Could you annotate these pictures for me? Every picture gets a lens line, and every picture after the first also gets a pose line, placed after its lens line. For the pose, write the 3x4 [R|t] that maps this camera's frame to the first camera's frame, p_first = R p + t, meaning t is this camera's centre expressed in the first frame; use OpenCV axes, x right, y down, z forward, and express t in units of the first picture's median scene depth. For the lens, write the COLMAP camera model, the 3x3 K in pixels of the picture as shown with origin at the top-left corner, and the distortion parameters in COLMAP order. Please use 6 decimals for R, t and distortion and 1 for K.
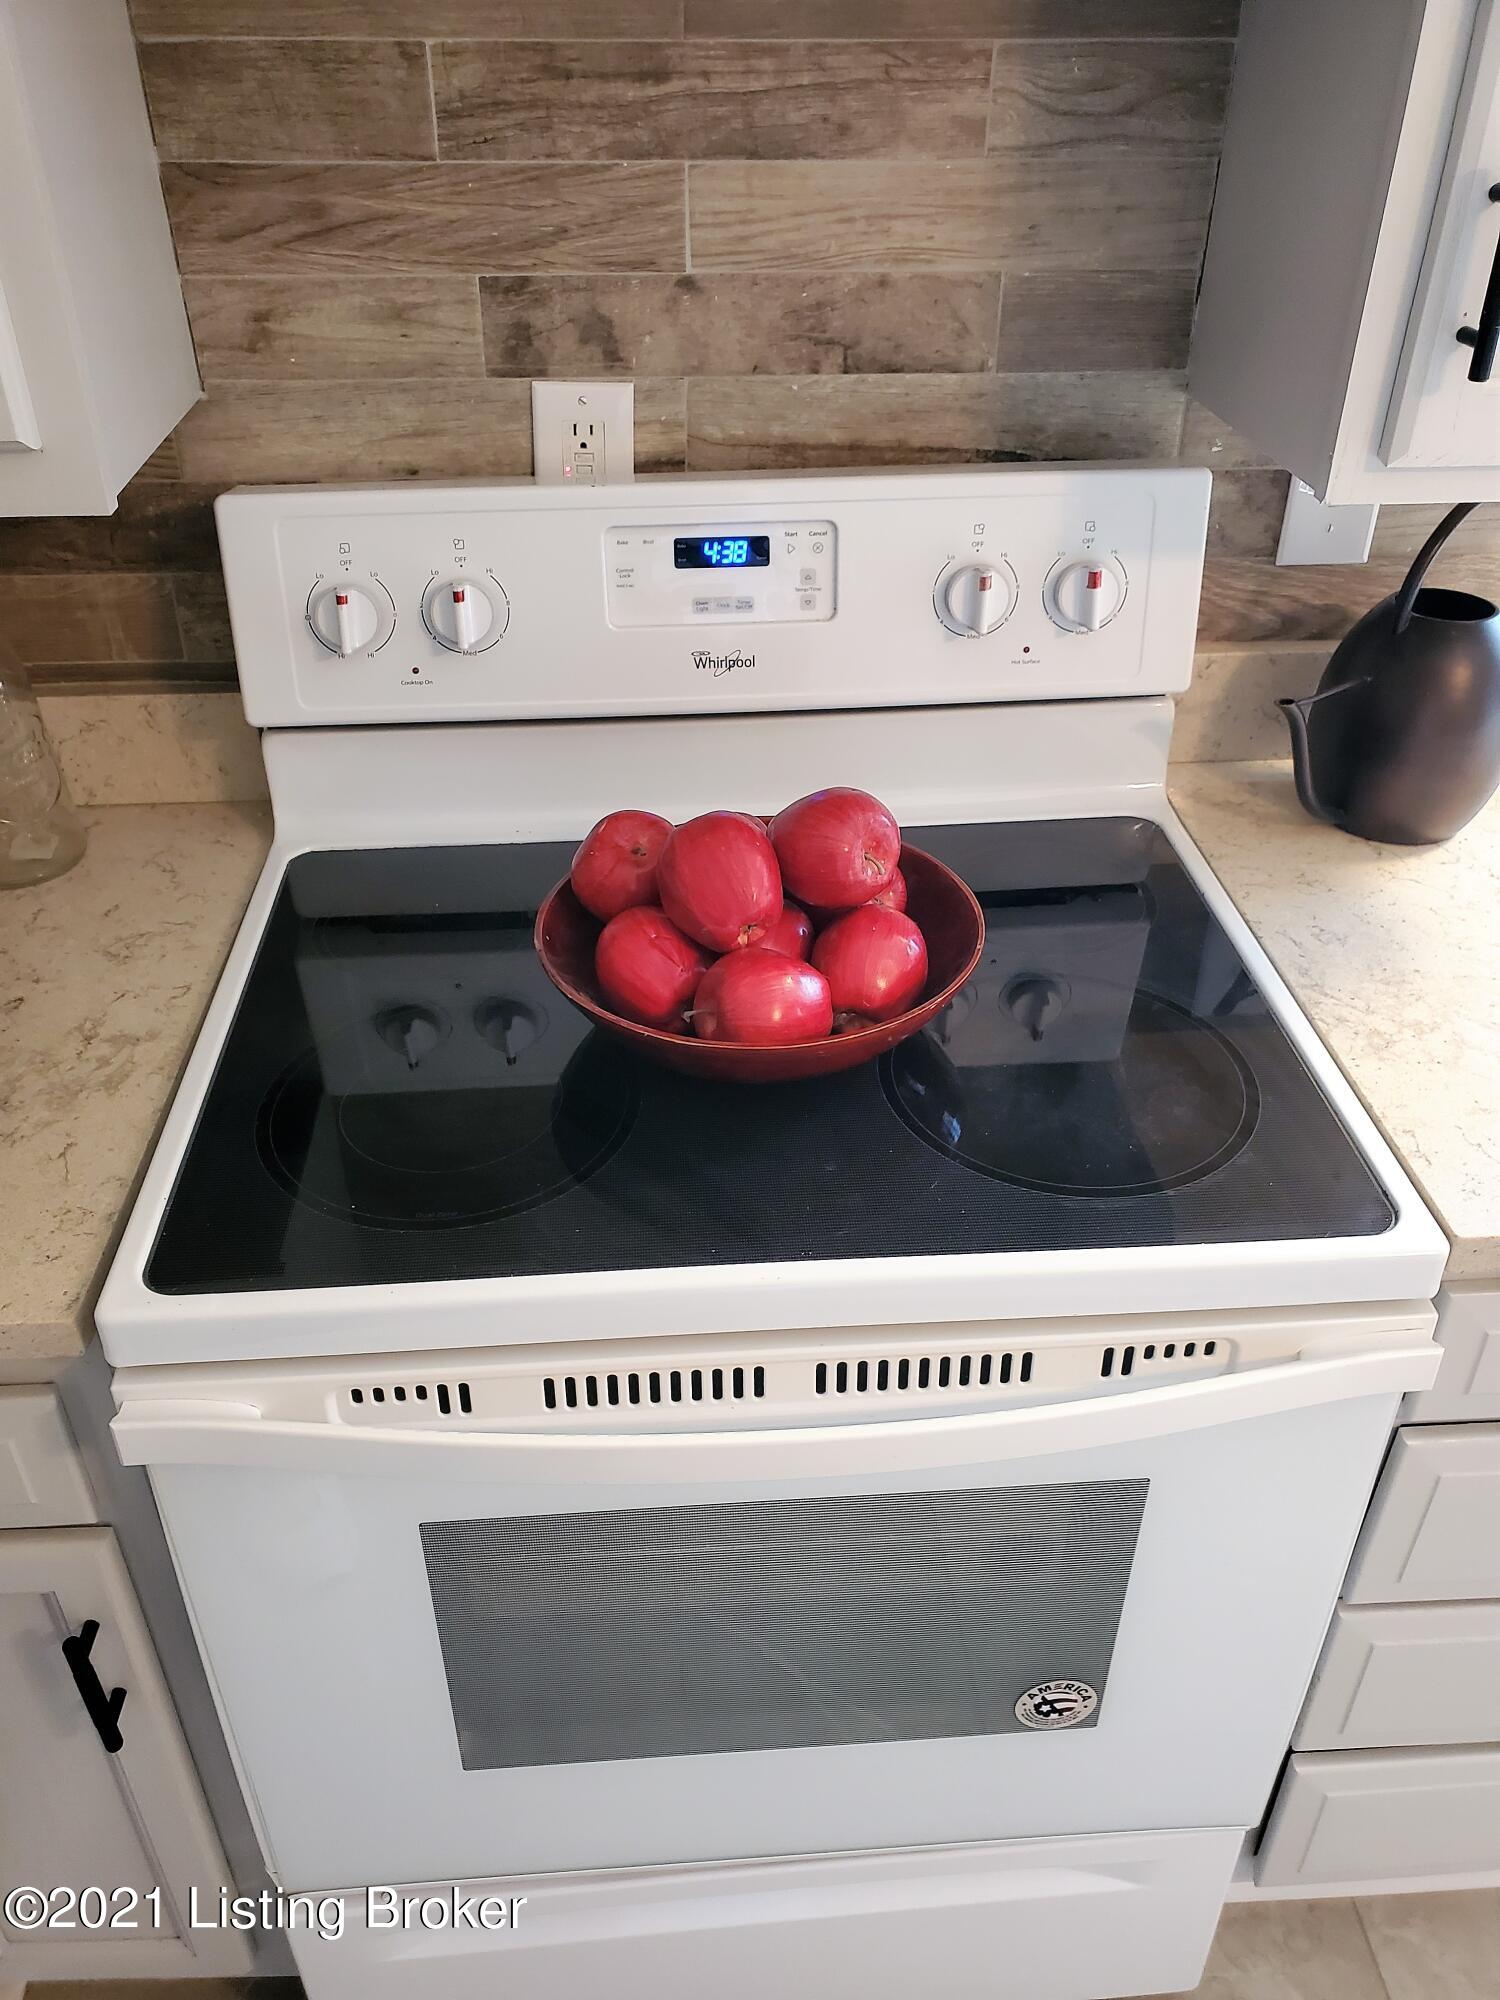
lens RADIAL K [[1573.4, 0, 750.0], [0, 1573.4, 1000.0], [0, 0, 1]] dist [0.000463, -0.000402]
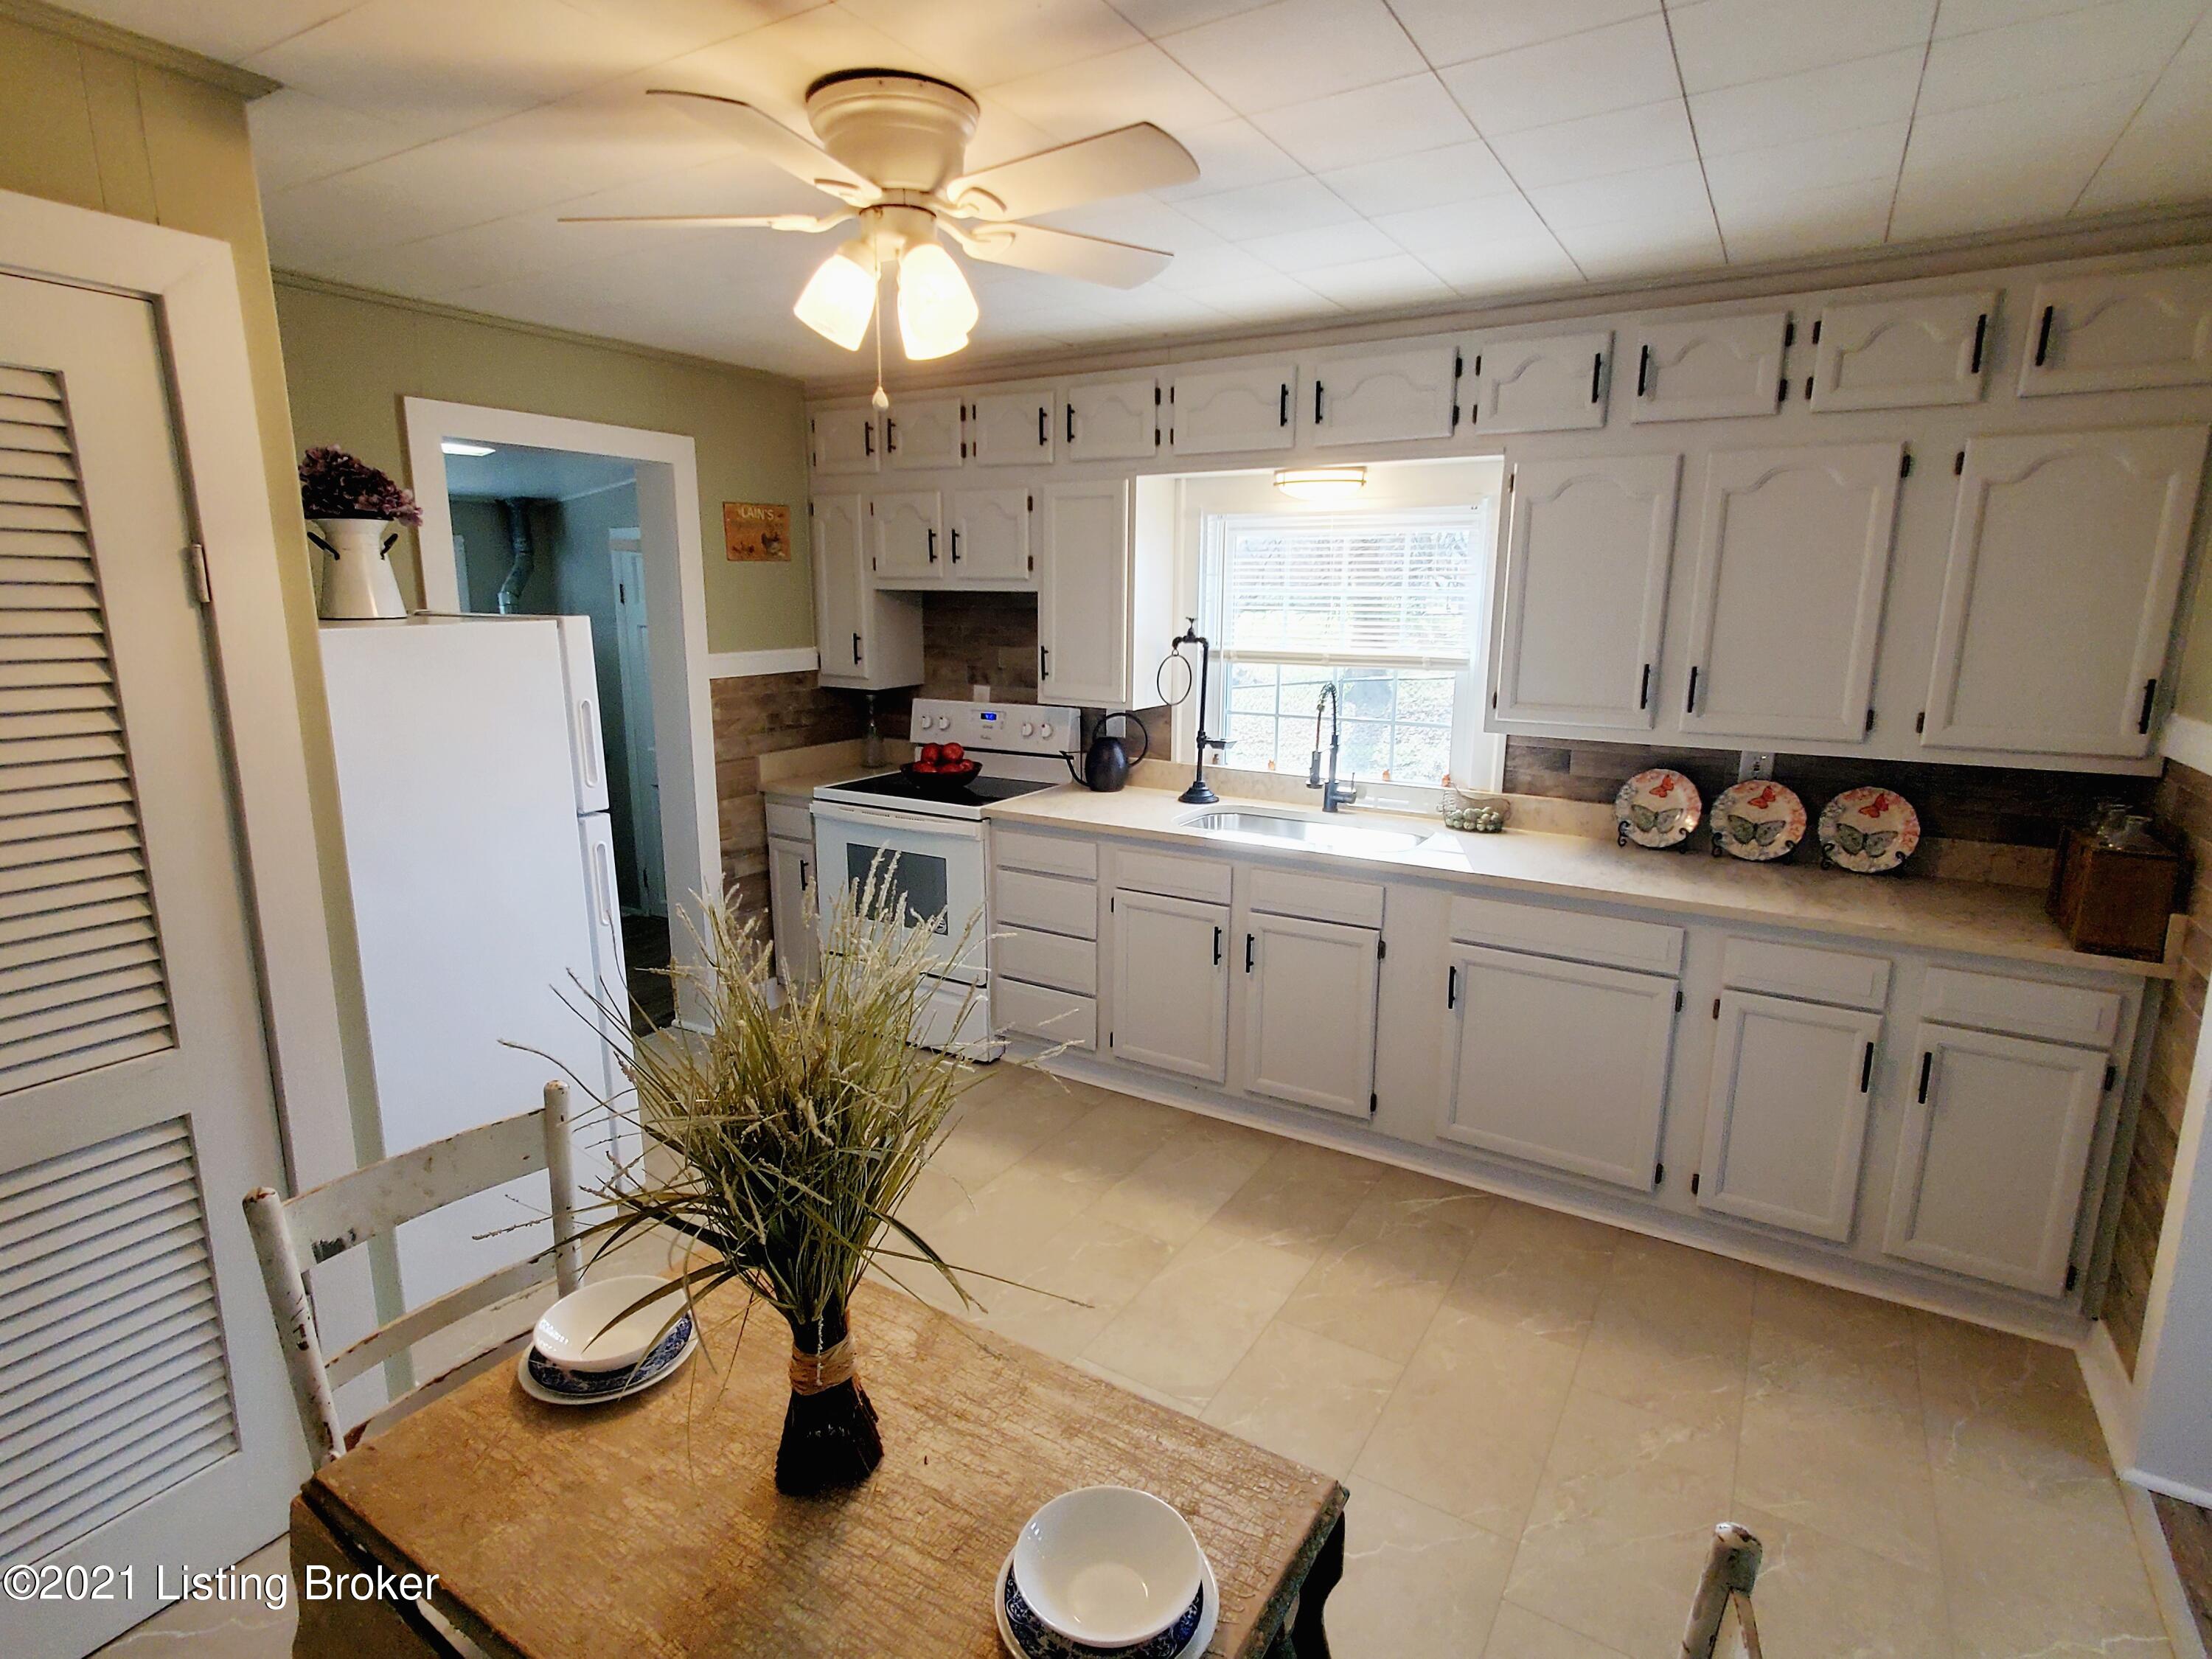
lens RADIAL K [[1132.6, 0, 1106.0], [0, 1132.6, 829.5], [0, 0, 1]] dist [-0.001193, 0.010738]
pose [[0.814061, 0.125587, -0.567038, 2.431953], [-0.322347, 0.909854, -0.261260, 0.884144], [0.483111, 0.395465, 0.781160, -1.523674]]
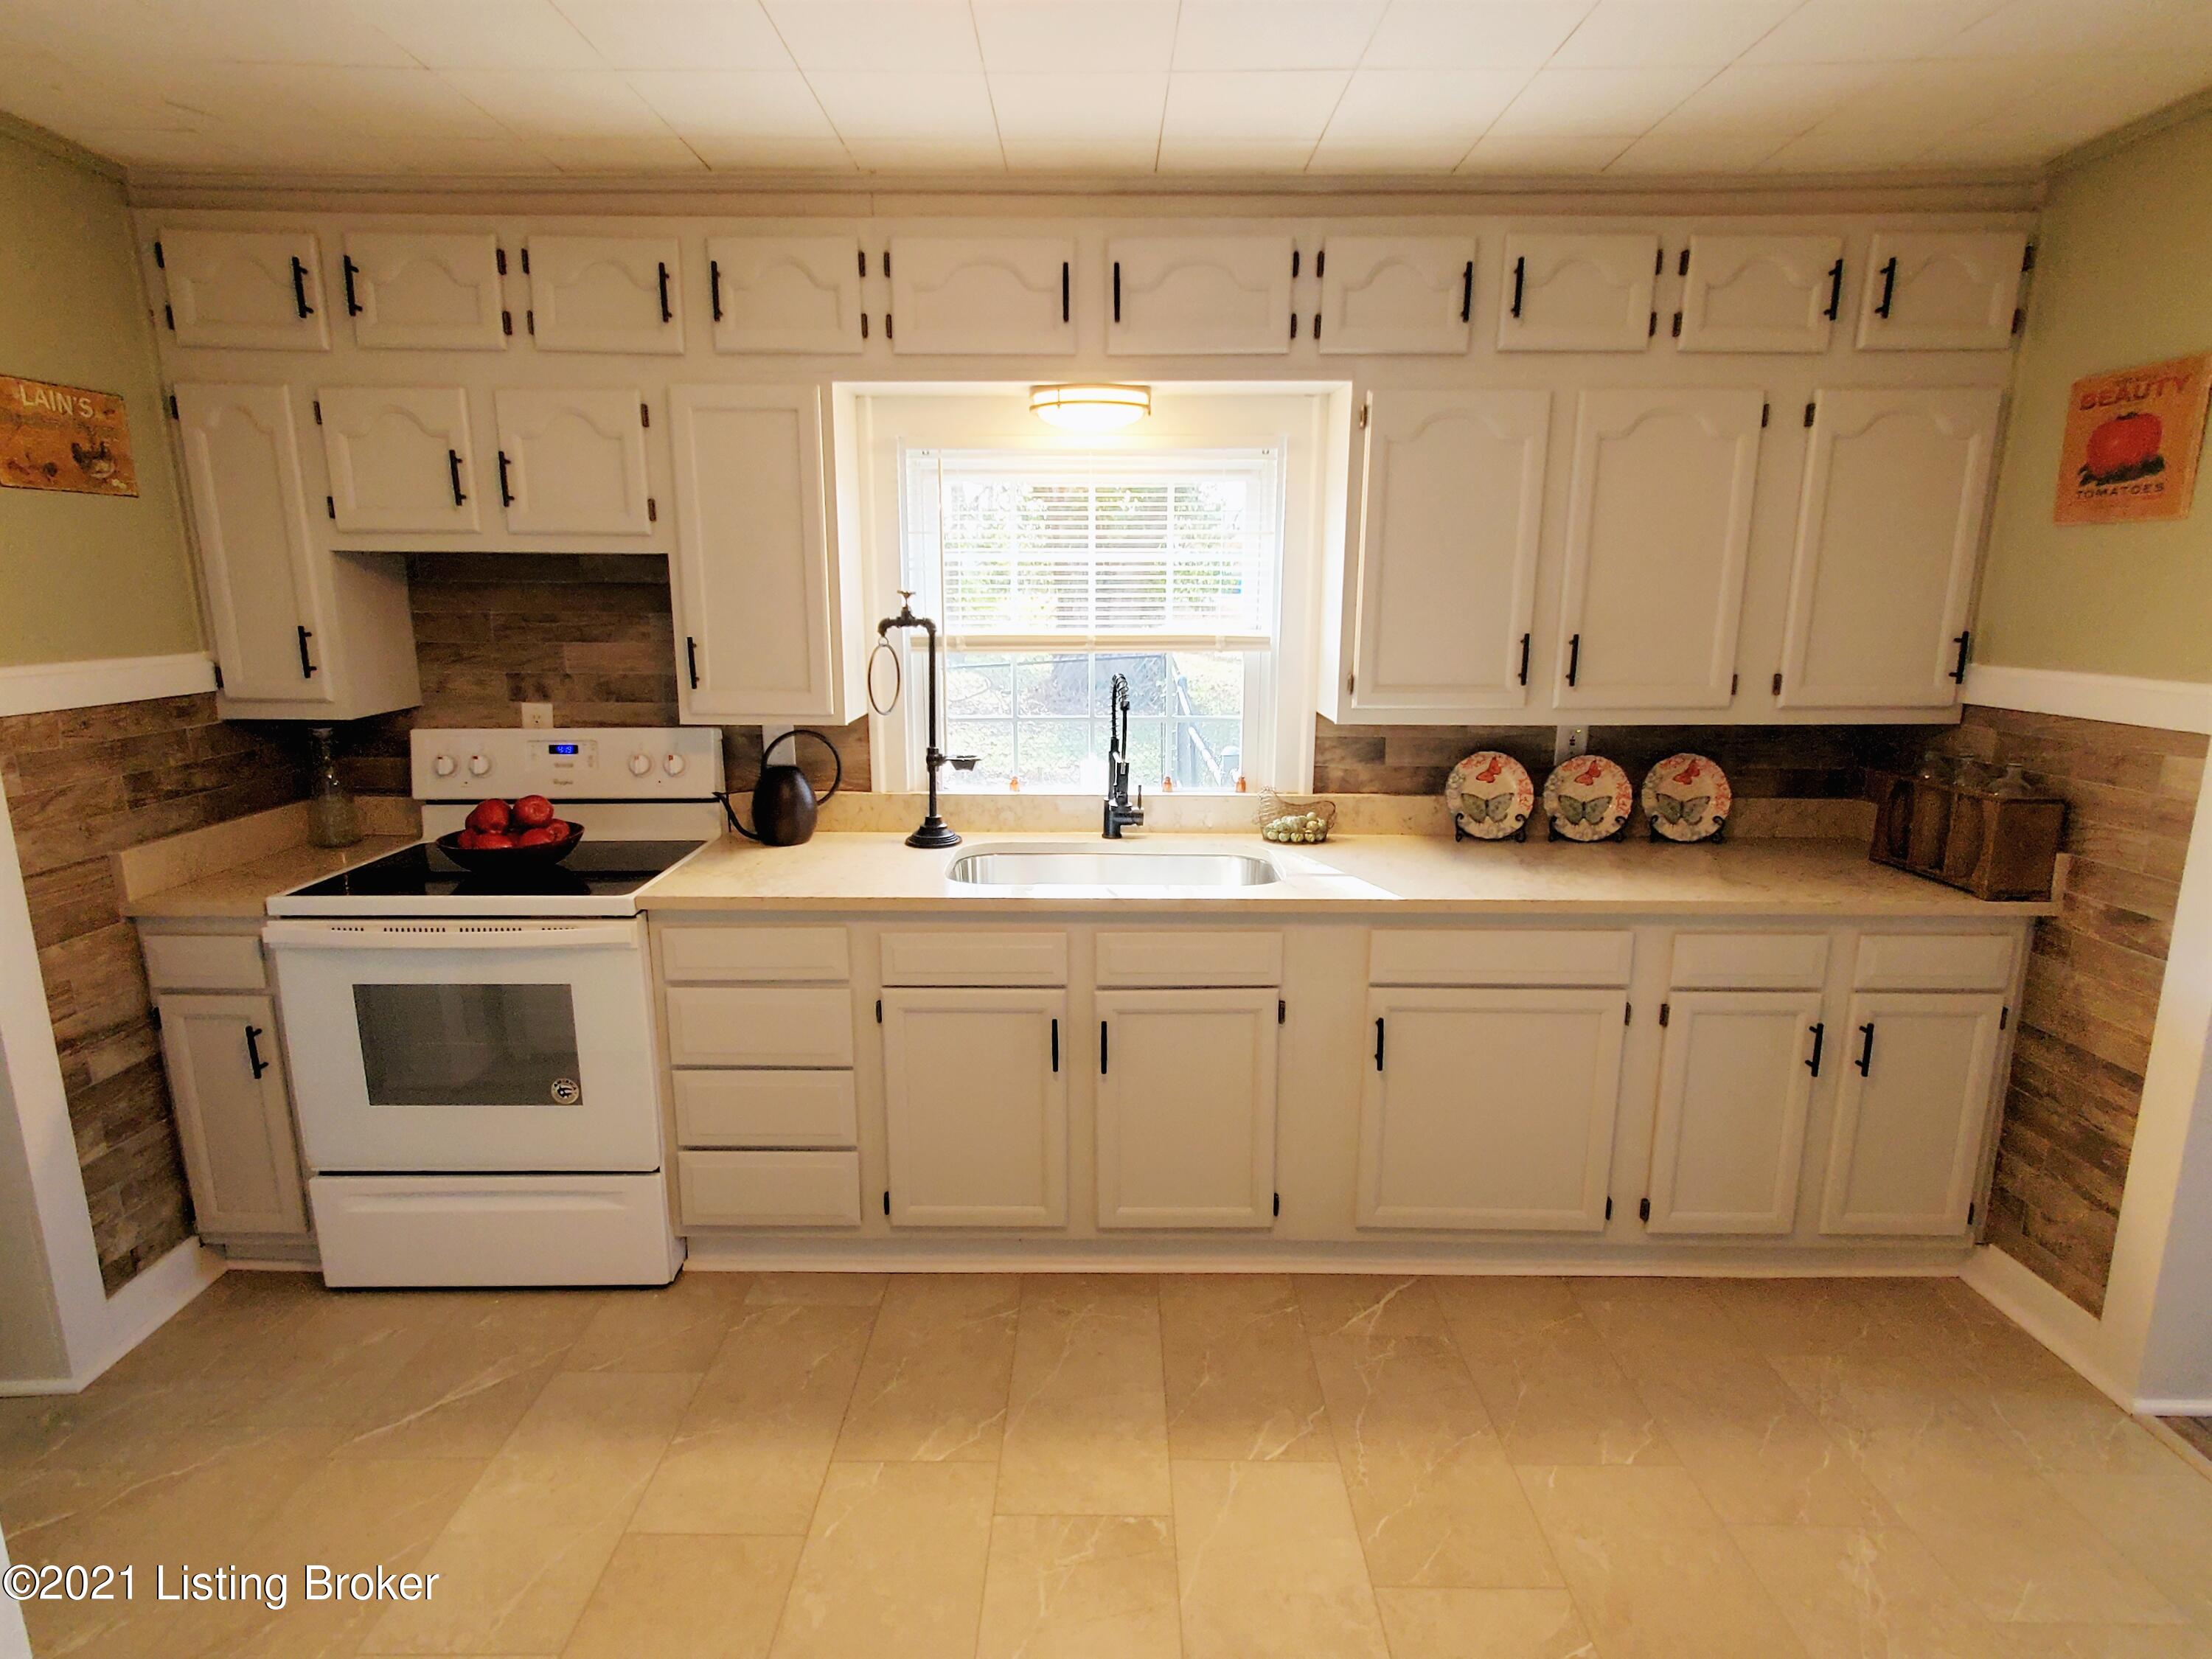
lens RADIAL K [[1132.6, 0, 1106.0], [0, 1132.6, 829.5], [0, 0, 1]] dist [-0.001193, 0.010738]
pose [[0.997135, 0.017428, -0.073601, 1.314196], [-0.042764, 0.932531, -0.358548, 0.681908], [0.062386, 0.360668, 0.930606, -1.080871]]
